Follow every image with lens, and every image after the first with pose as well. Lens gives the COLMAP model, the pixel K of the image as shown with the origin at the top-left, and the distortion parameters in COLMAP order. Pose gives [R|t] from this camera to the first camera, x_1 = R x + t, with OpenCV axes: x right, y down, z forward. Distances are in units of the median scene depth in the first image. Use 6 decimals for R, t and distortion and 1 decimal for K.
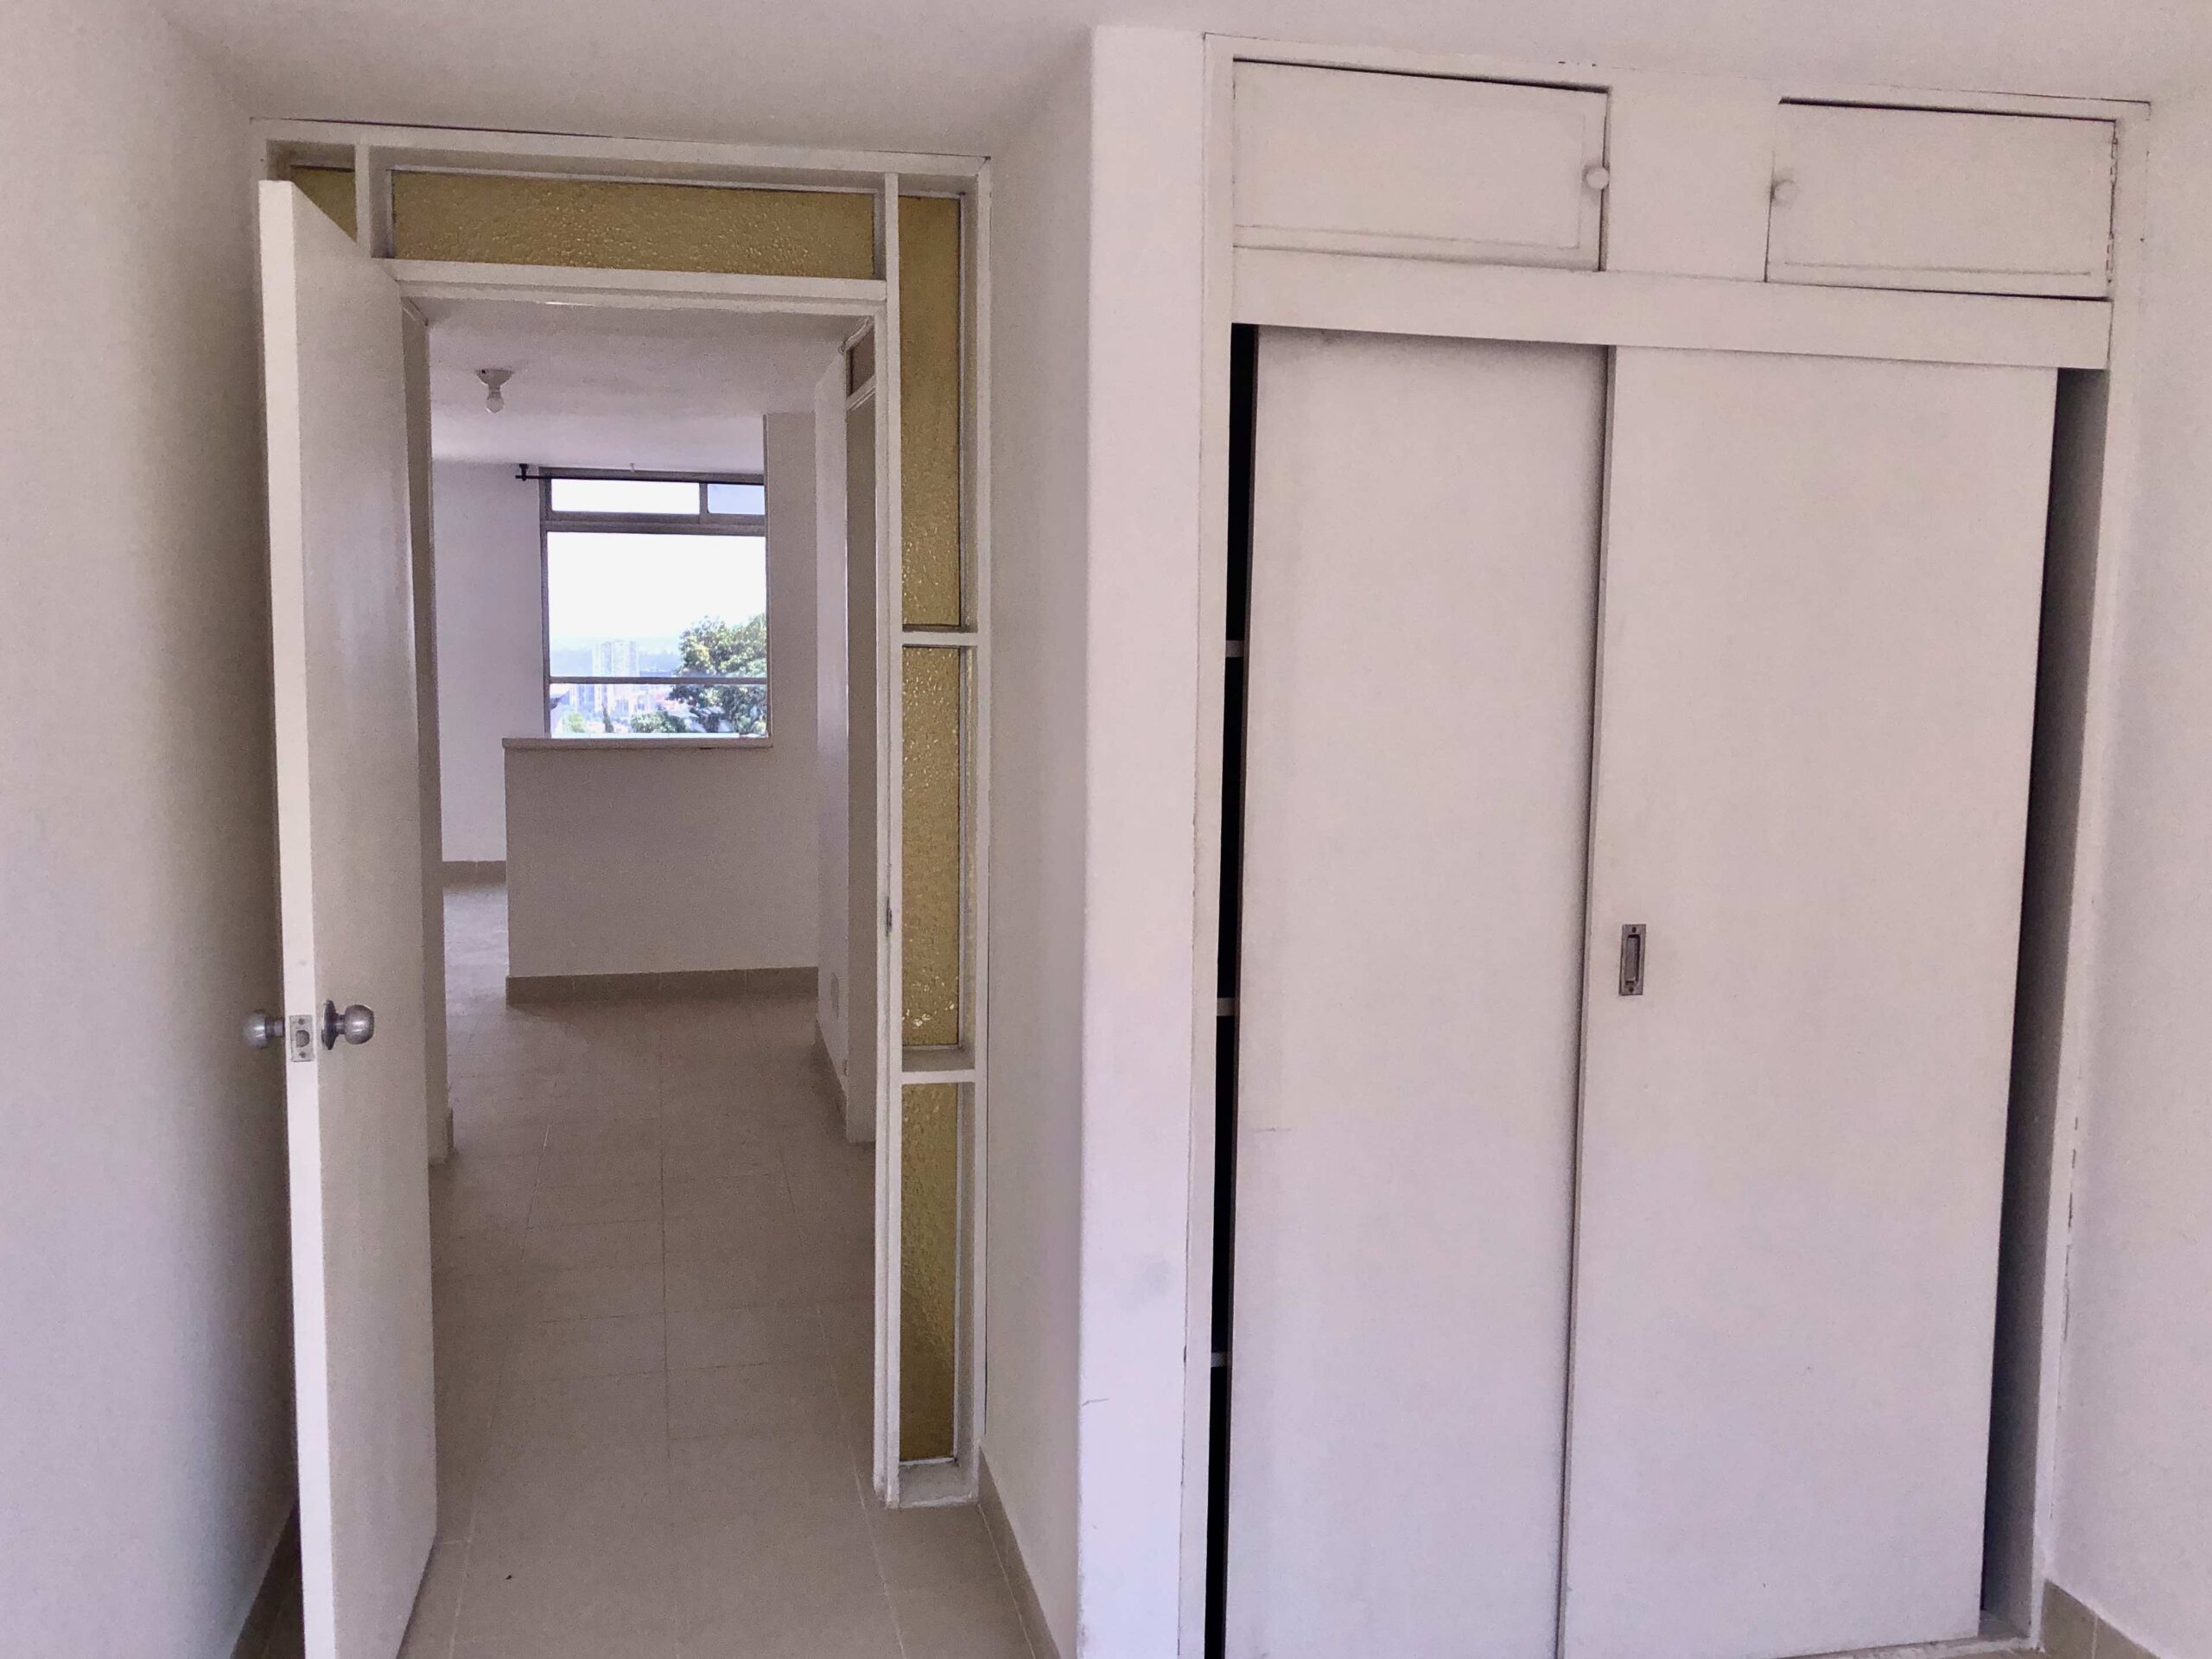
lens RADIAL K [[1897.9, 0, 1106.7], [0, 1897.9, 816.0], [0, 0, 1]] dist [0.007410, 0.011793]
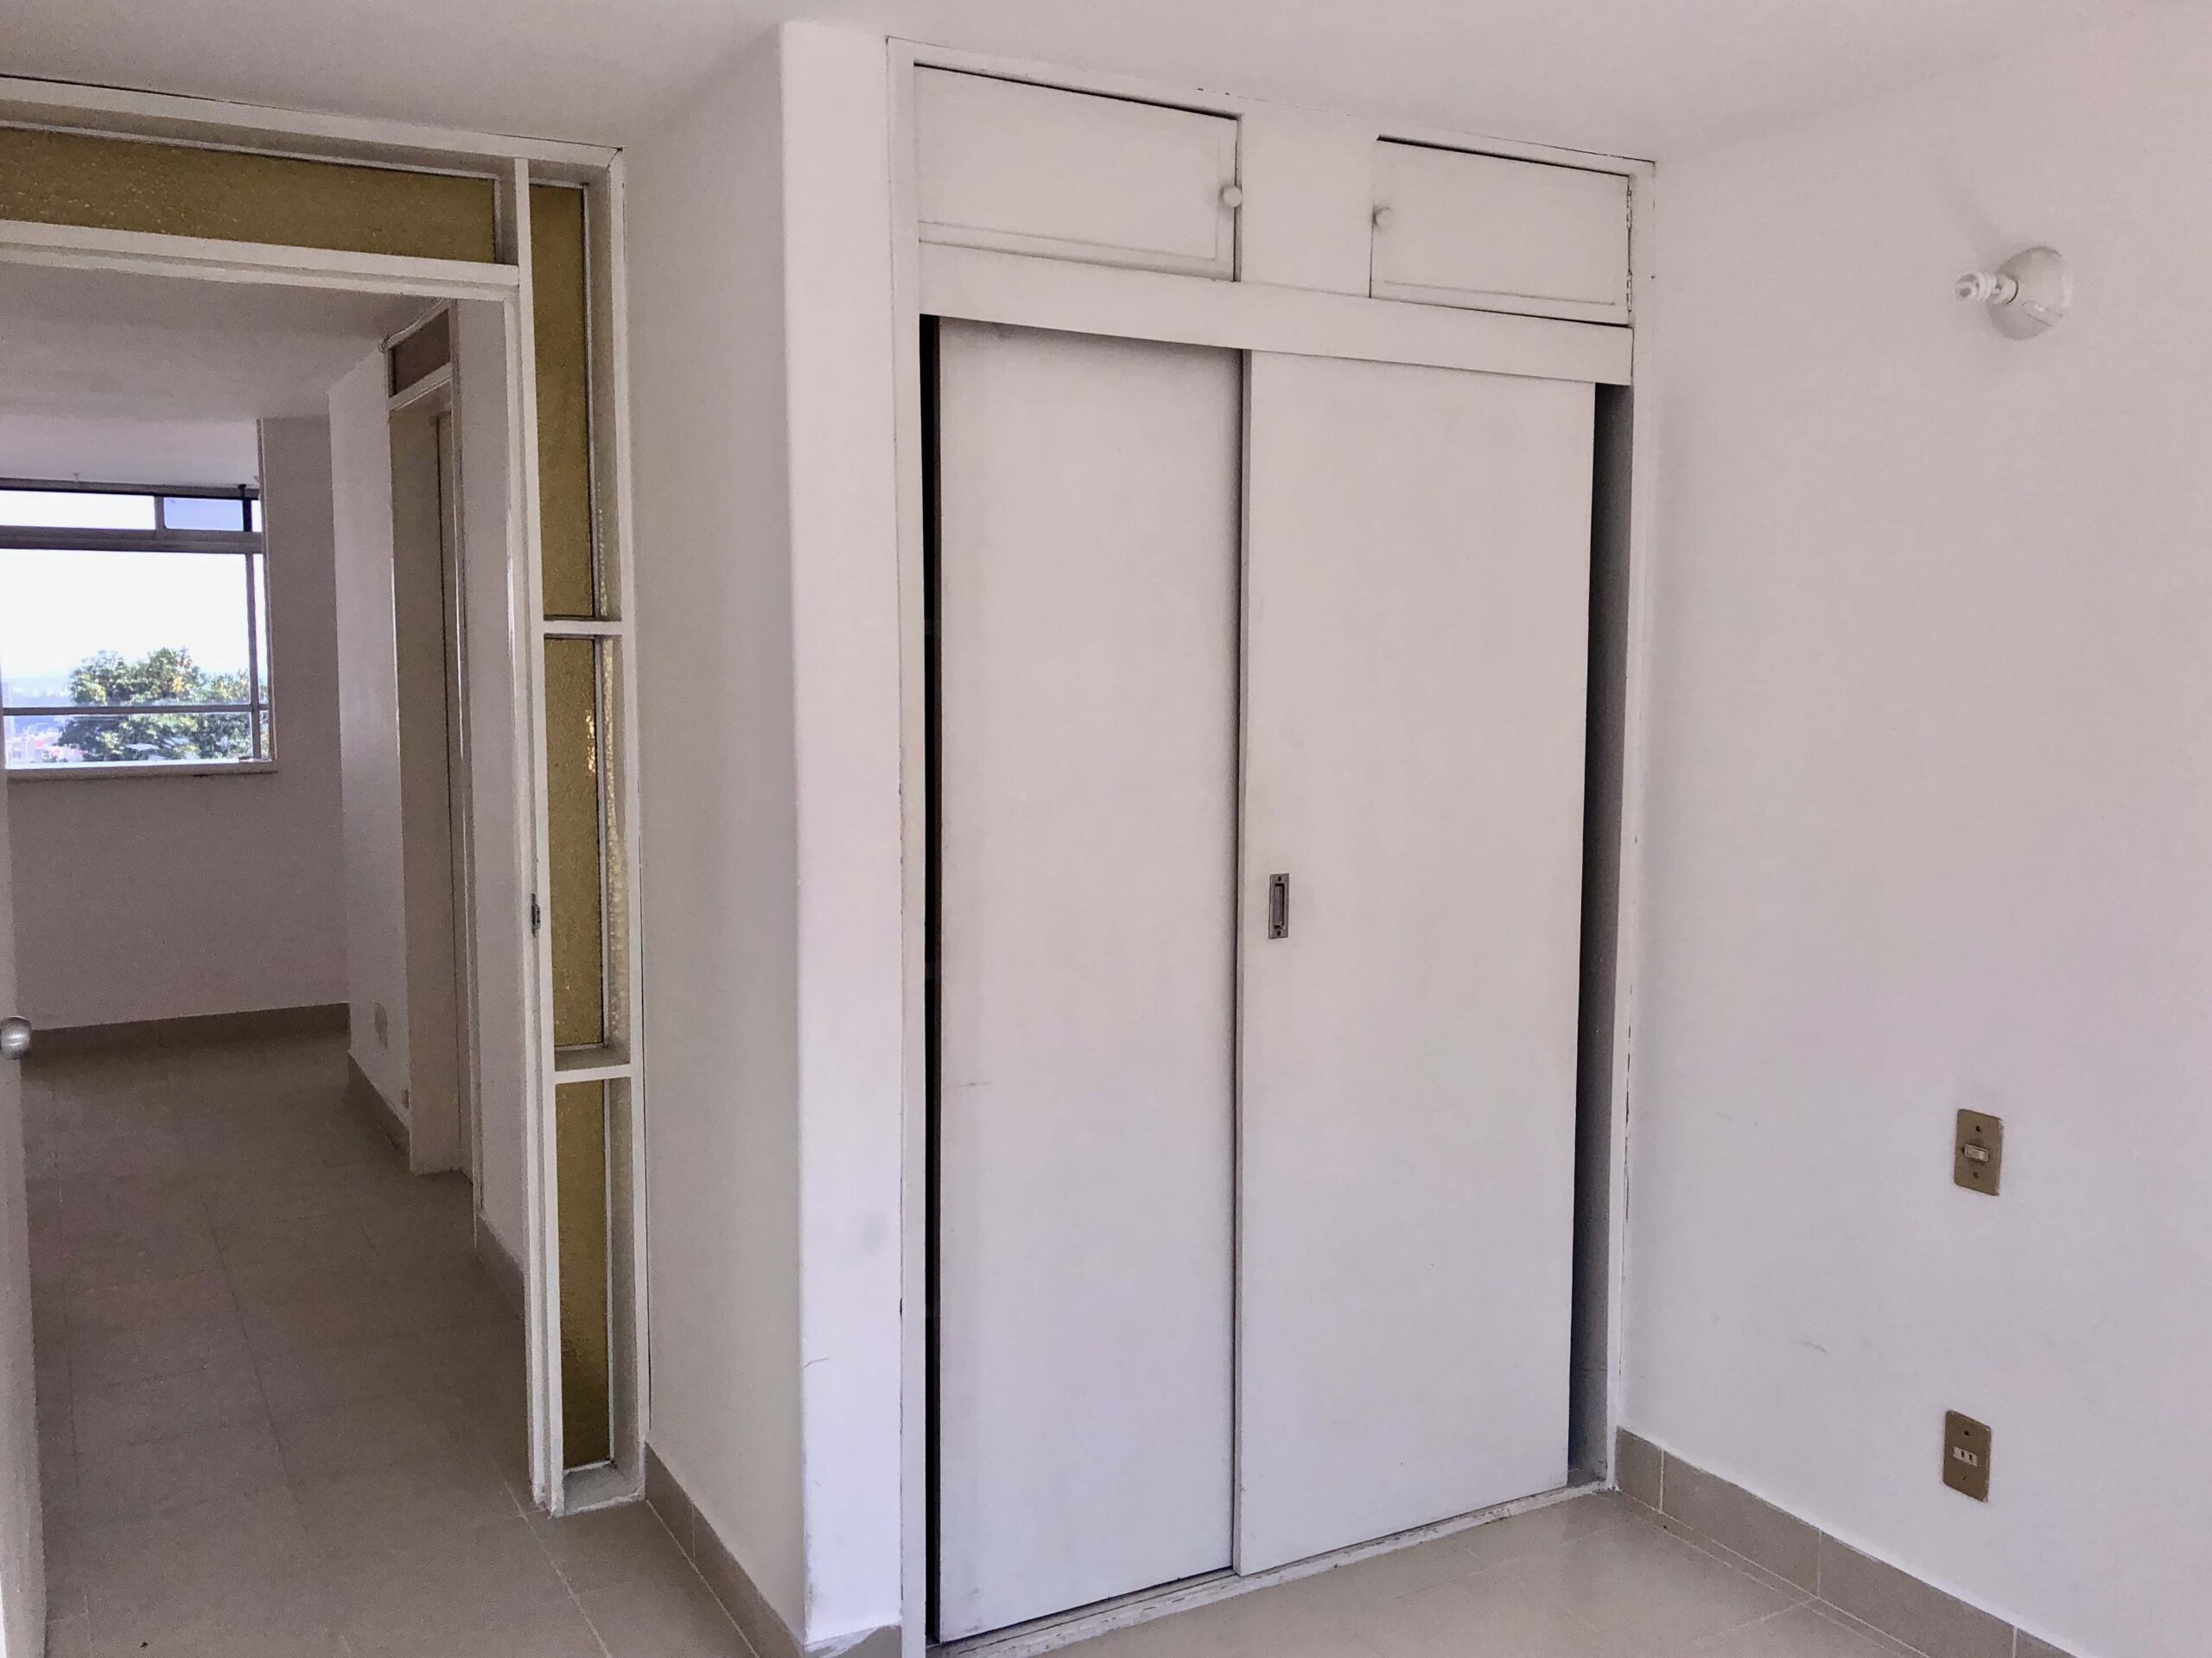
lens RADIAL K [[1870.6, 0, 1095.7], [0, 1870.6, 815.7], [0, 0, 1]] dist [0.008901, 0.002485]
pose [[0.960257, -0.037239, 0.276620, -0.109350], [0.041163, 0.999117, -0.008391, 0.024388], [-0.276064, 0.019444, 0.960943, -0.013842]]
